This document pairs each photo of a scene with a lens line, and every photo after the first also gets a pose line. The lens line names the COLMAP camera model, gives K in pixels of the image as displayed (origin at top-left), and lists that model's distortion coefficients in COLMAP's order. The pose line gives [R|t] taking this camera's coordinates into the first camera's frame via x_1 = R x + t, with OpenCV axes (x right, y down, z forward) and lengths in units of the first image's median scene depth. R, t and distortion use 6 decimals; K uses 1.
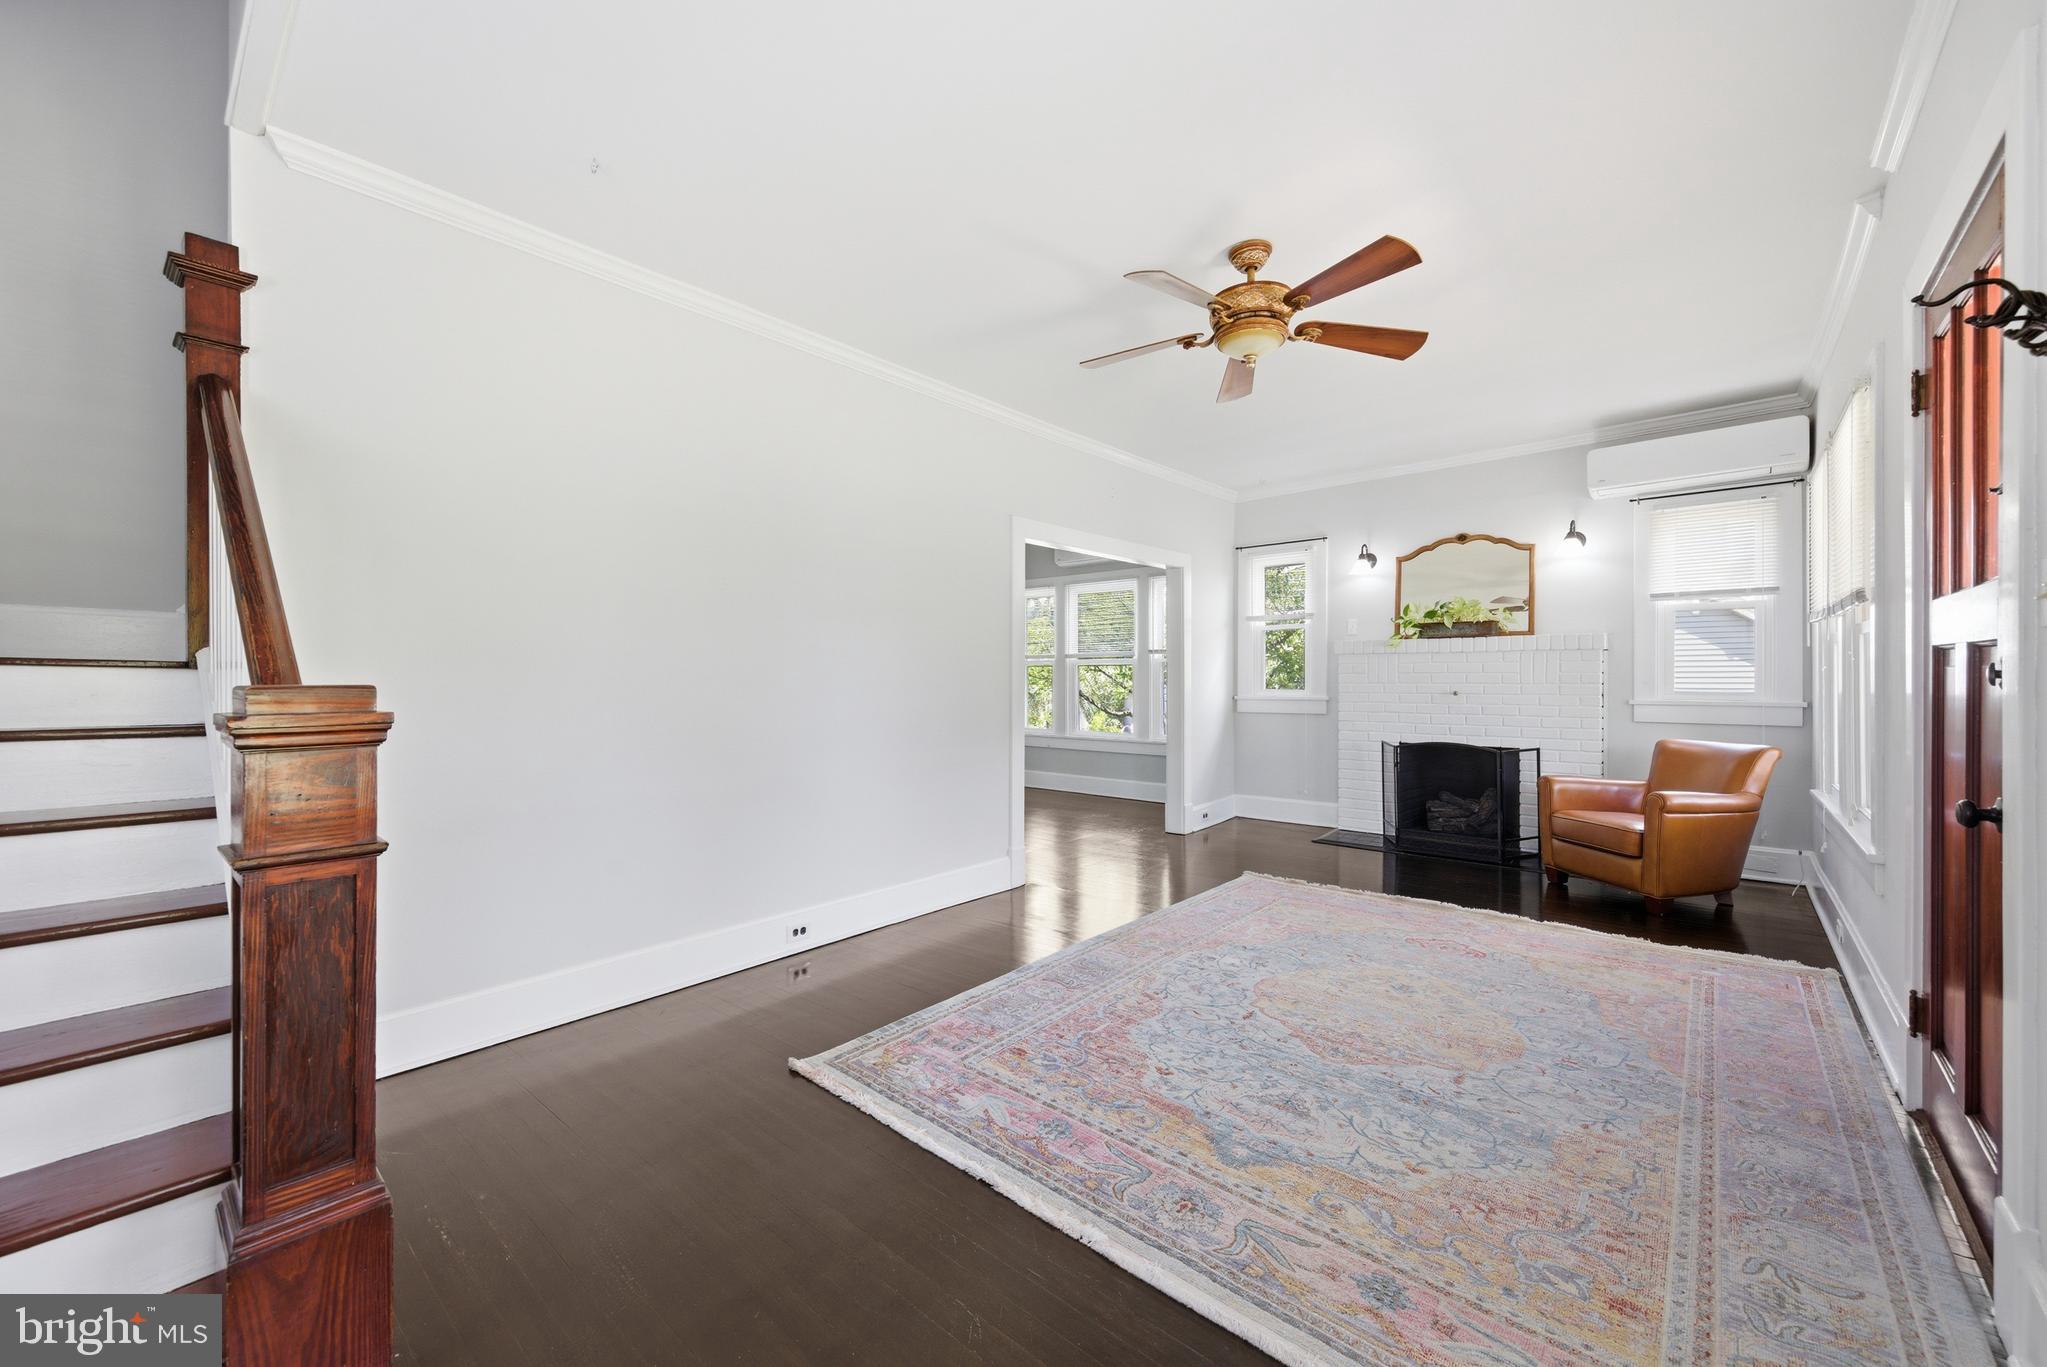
lens RADIAL K [[792.6, 0, 1021.1], [0, 792.6, 680.1], [0, 0, 1]] dist [-0.001615, -0.000578]
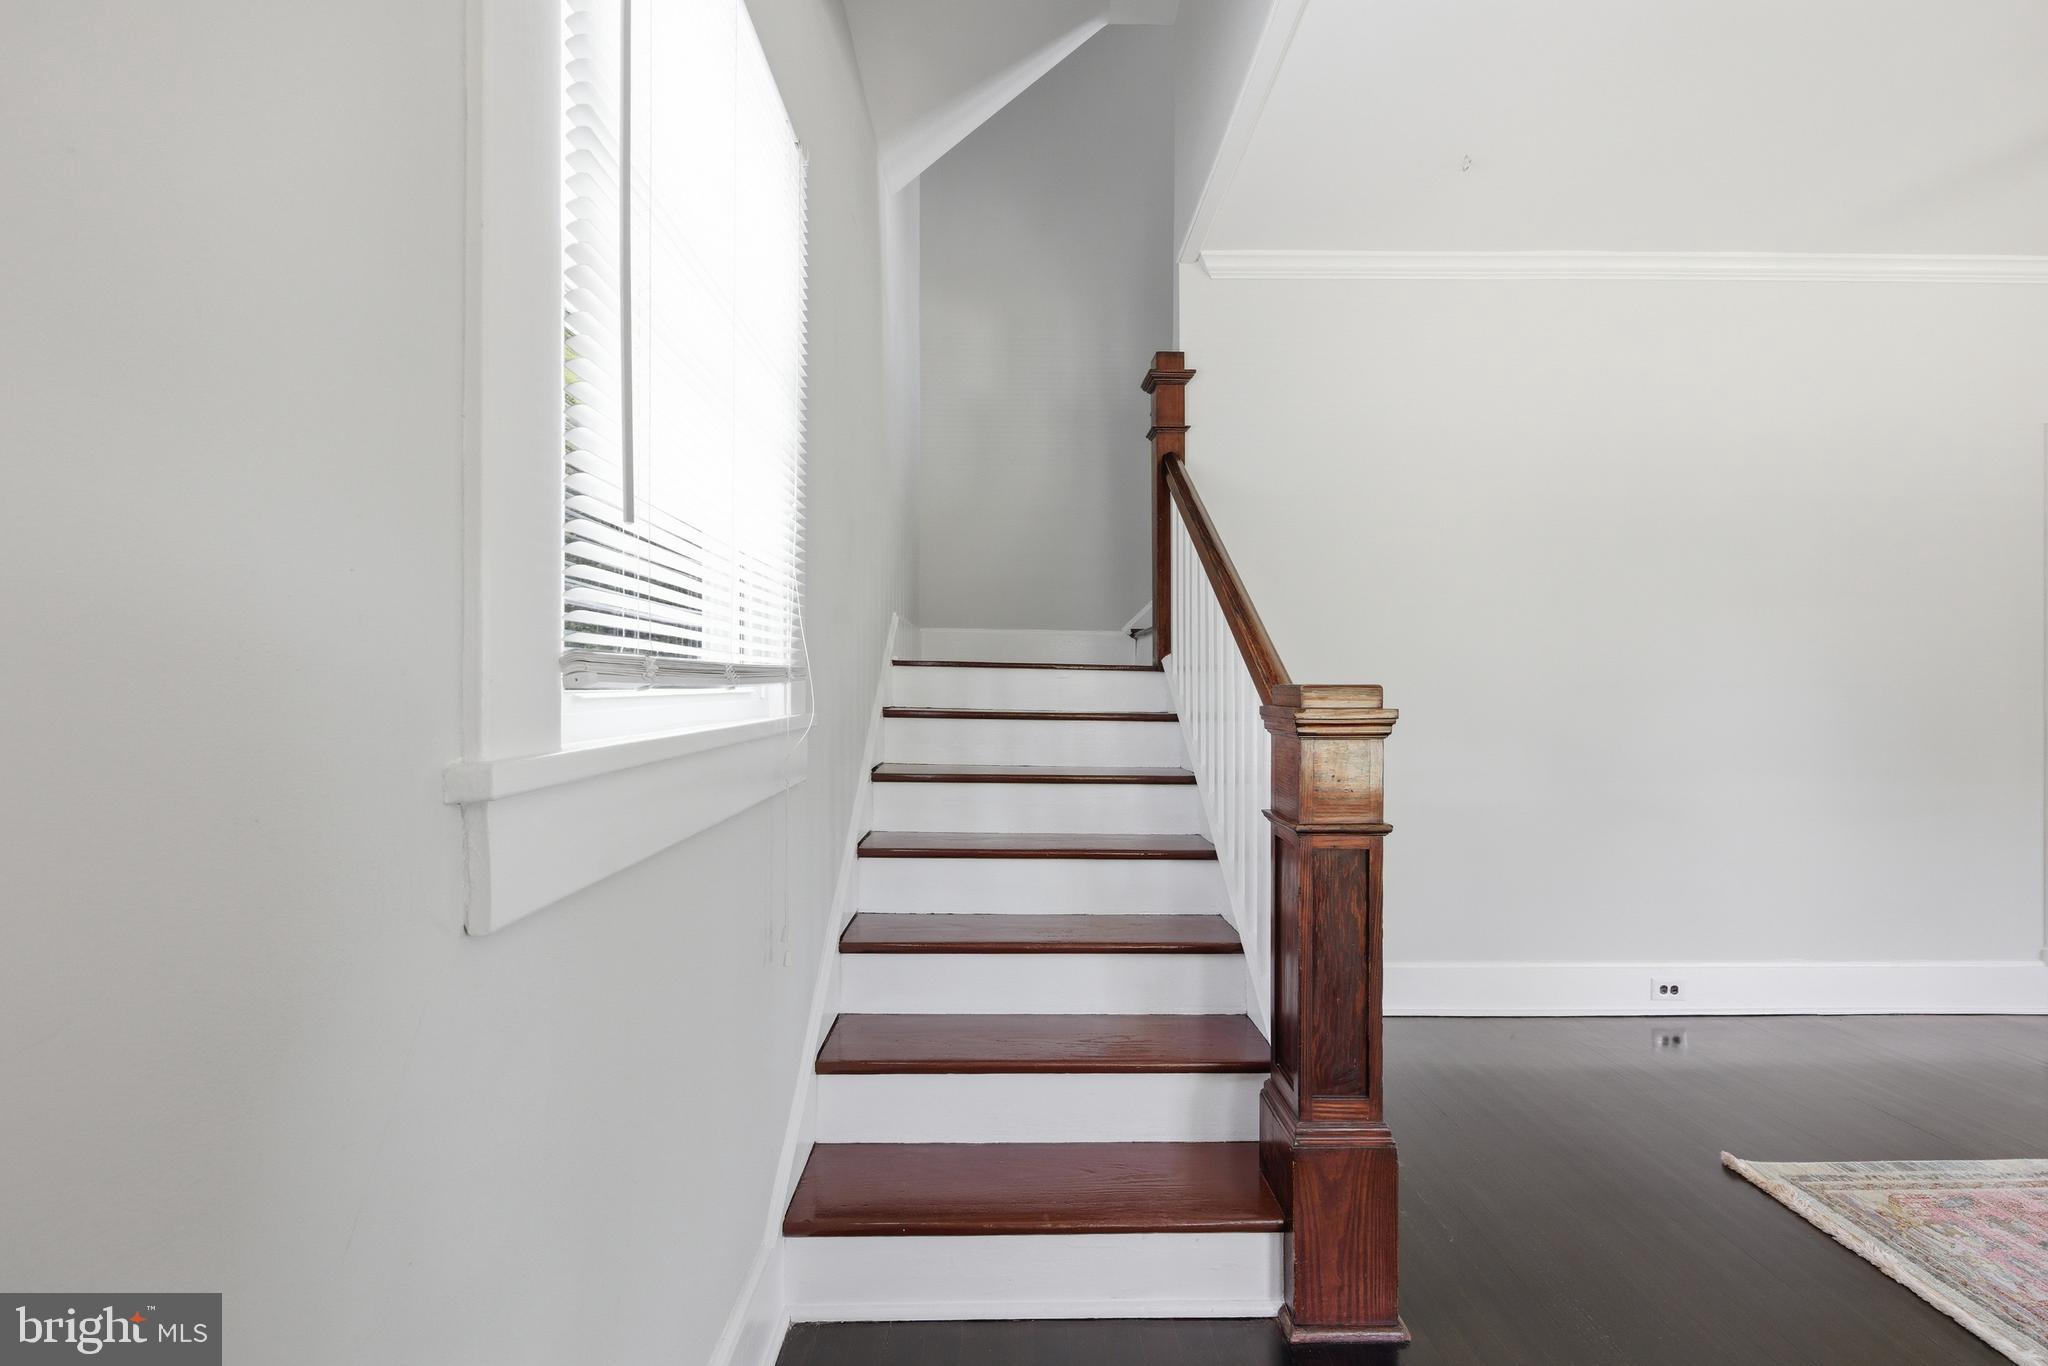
lens RADIAL K [[793.0, 0, 1016.5], [0, 793.0, 678.0], [0, 0, 1]] dist [-0.001615, -0.000578]
pose [[0.663926, 0.004474, -0.747785, -0.220475], [-0.008566, 0.999962, -0.001622, 0.002034], [0.747749, 0.007483, 0.663939, -0.102572]]
